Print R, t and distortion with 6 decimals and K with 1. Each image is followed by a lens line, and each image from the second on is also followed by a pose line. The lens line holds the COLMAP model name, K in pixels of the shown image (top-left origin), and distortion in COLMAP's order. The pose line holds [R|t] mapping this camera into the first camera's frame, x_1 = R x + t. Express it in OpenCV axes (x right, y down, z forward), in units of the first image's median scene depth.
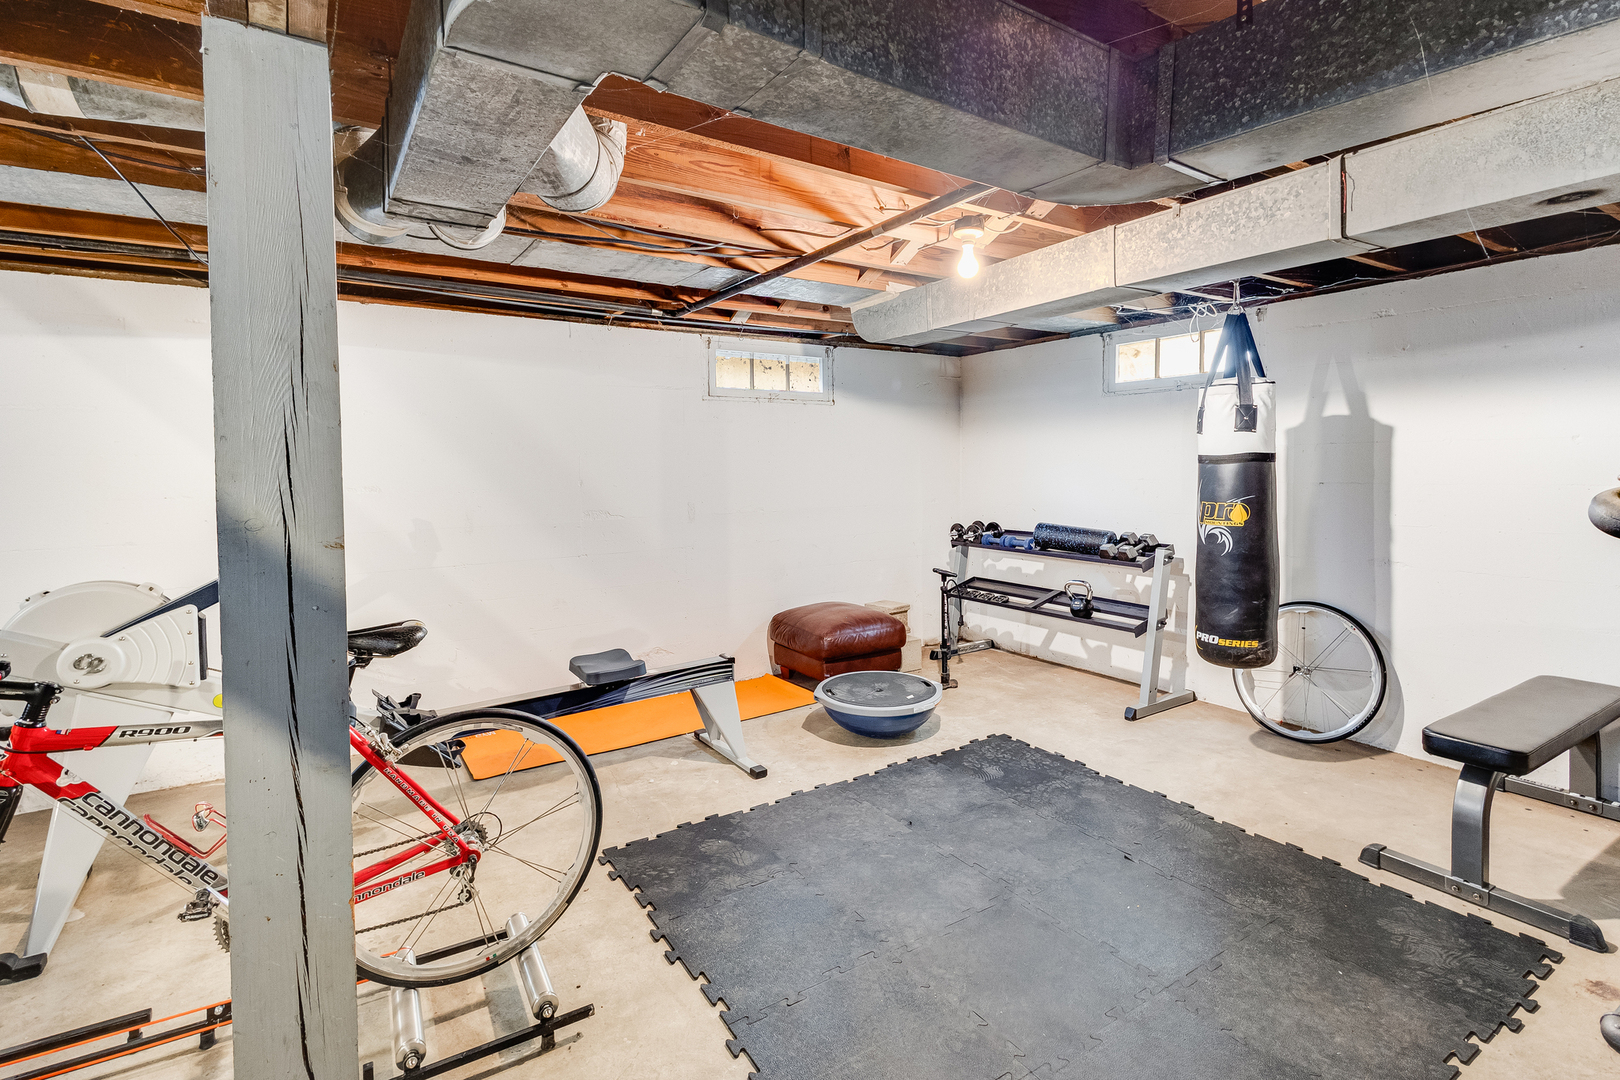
lens RADIAL K [[764.0, 0, 808.2], [0, 764.0, 478.3], [0, 0, 1]] dist [0.001664, 0.000033]
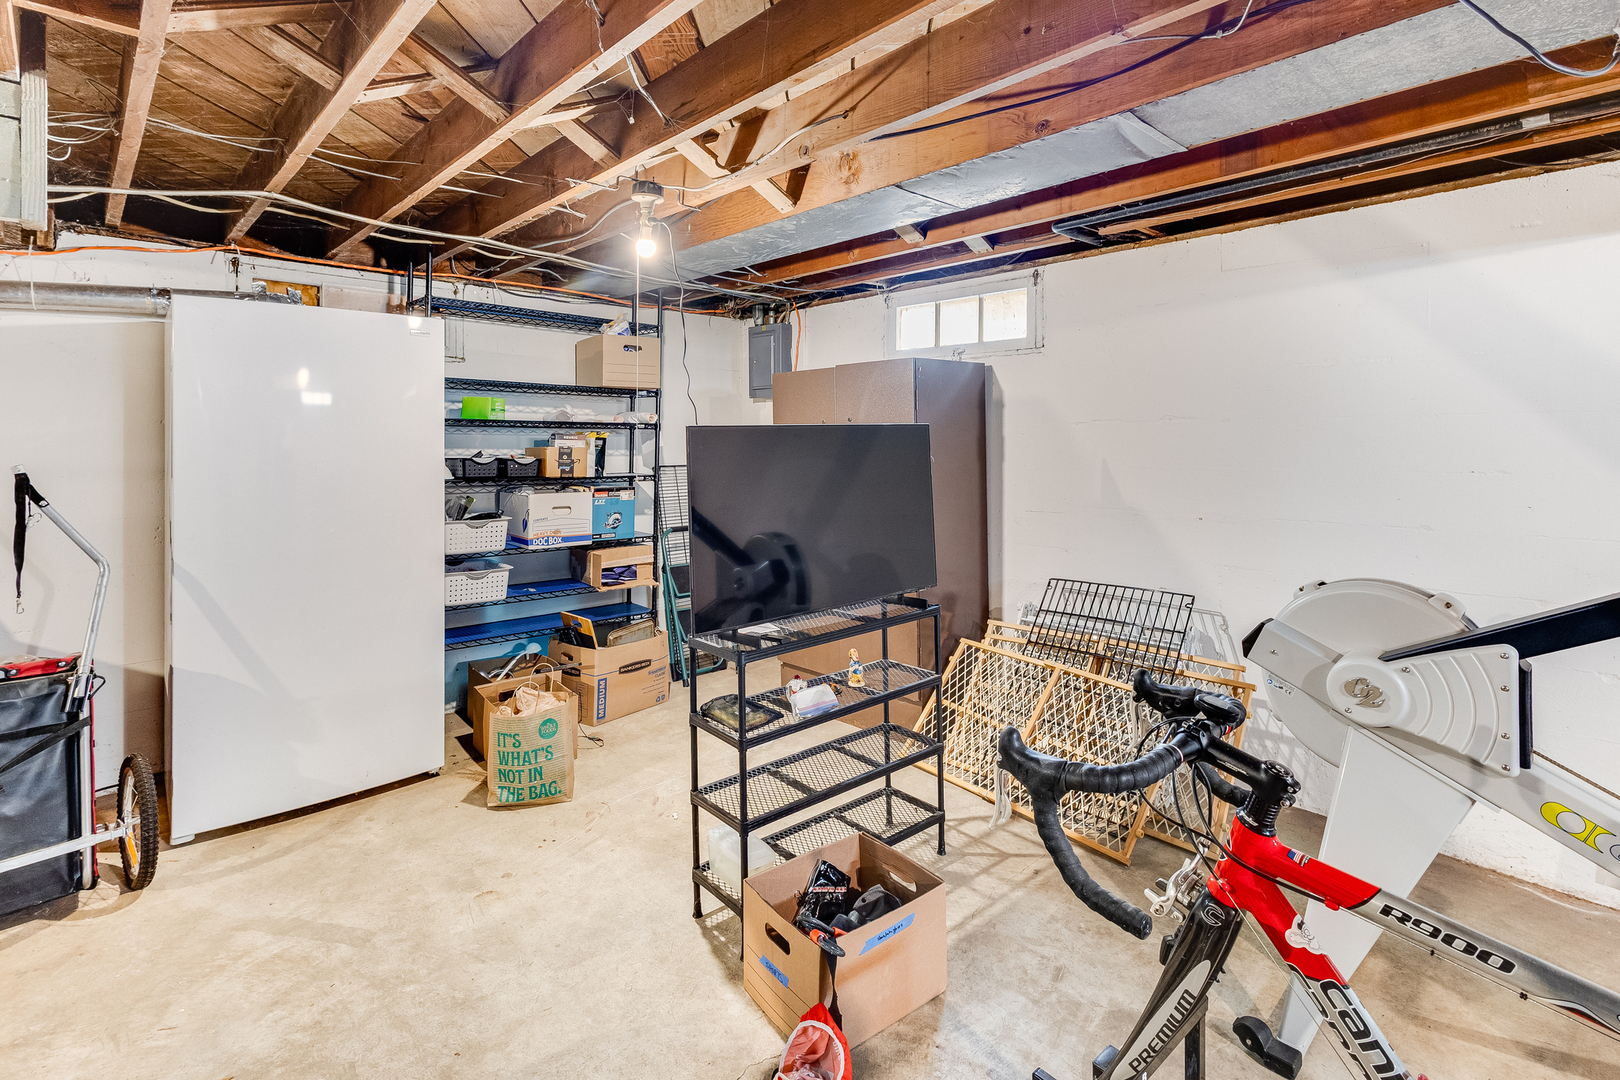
lens RADIAL K [[780.8, 0, 805.9], [0, 780.8, 429.2], [0, 0, 1]] dist [0.002966, -0.000333]
pose [[0.166383, 0.011335, -0.985996, -0.275519], [-0.029070, 0.999556, 0.006585, -0.003531], [0.985633, 0.027567, 0.166639, 0.323154]]
